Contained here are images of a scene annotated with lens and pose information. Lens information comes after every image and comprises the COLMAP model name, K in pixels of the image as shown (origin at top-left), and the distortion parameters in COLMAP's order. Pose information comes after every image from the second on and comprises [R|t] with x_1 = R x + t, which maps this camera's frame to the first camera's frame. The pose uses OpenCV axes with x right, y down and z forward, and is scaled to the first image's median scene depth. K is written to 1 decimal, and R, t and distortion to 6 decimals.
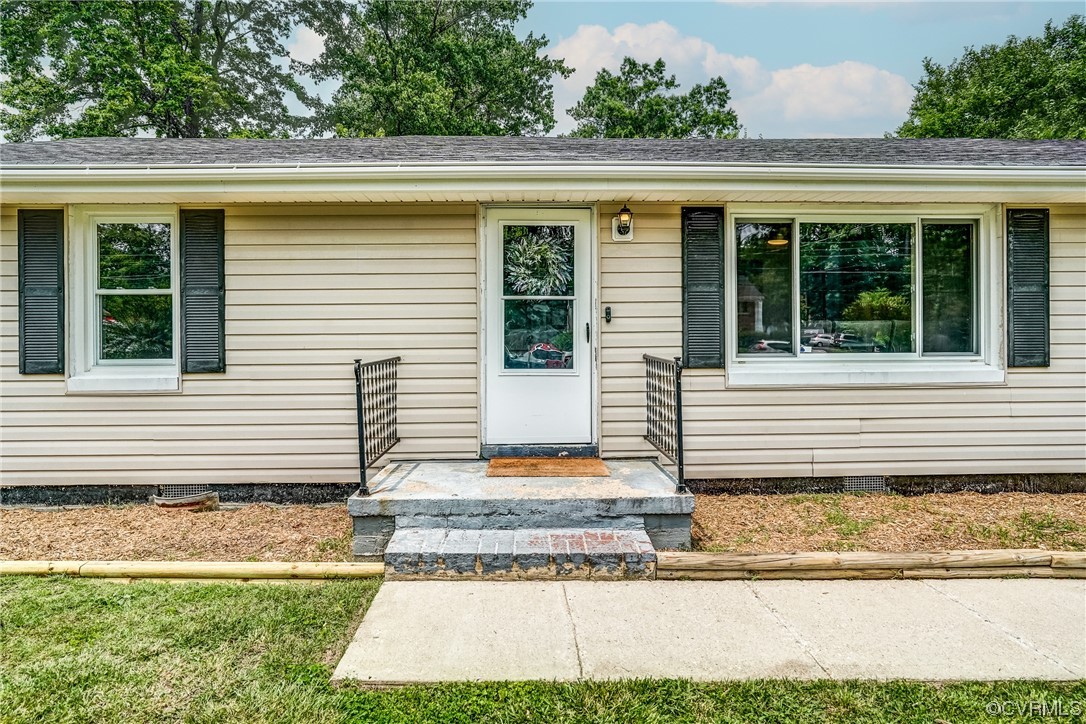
lens RADIAL K [[625.1, 0, 541.8], [0, 625.1, 340.5], [0, 0, 1]] dist [-0.007448, -0.000080]
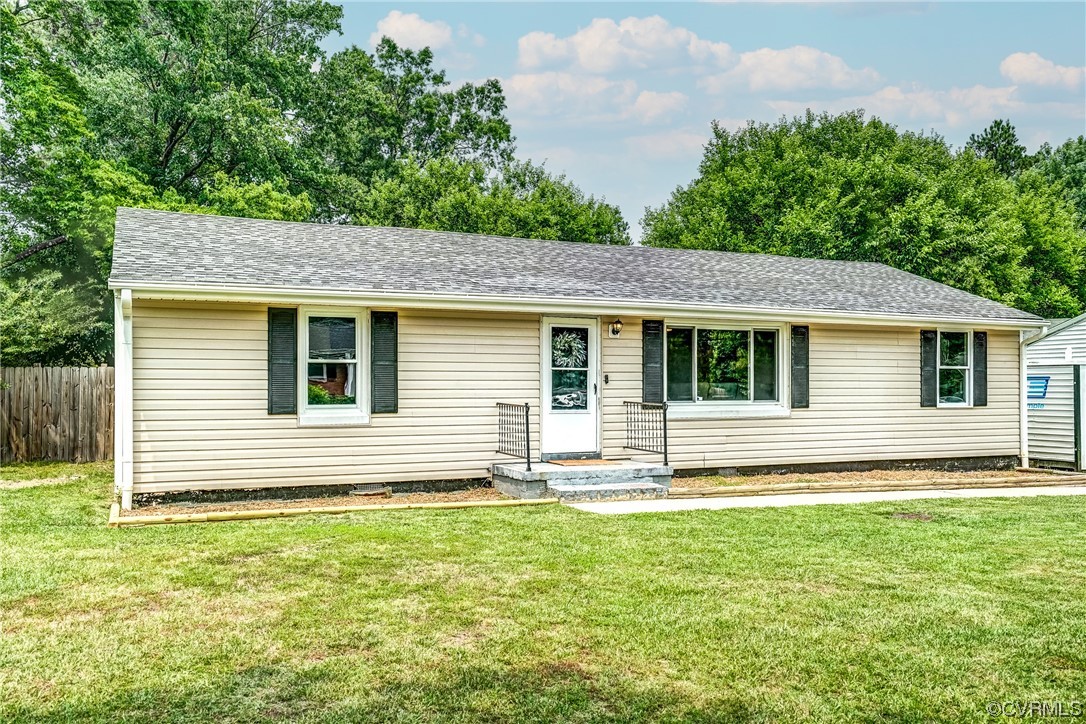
lens RADIAL K [[913.7, 0, 547.4], [0, 913.7, 382.9], [0, 0, 1]] dist [0.033649, 0.000647]
pose [[0.919382, 0.007167, 0.393302, -1.062256], [-0.003848, 0.999950, -0.009227, -0.005651], [-0.393348, 0.006969, 0.919363, -1.312190]]
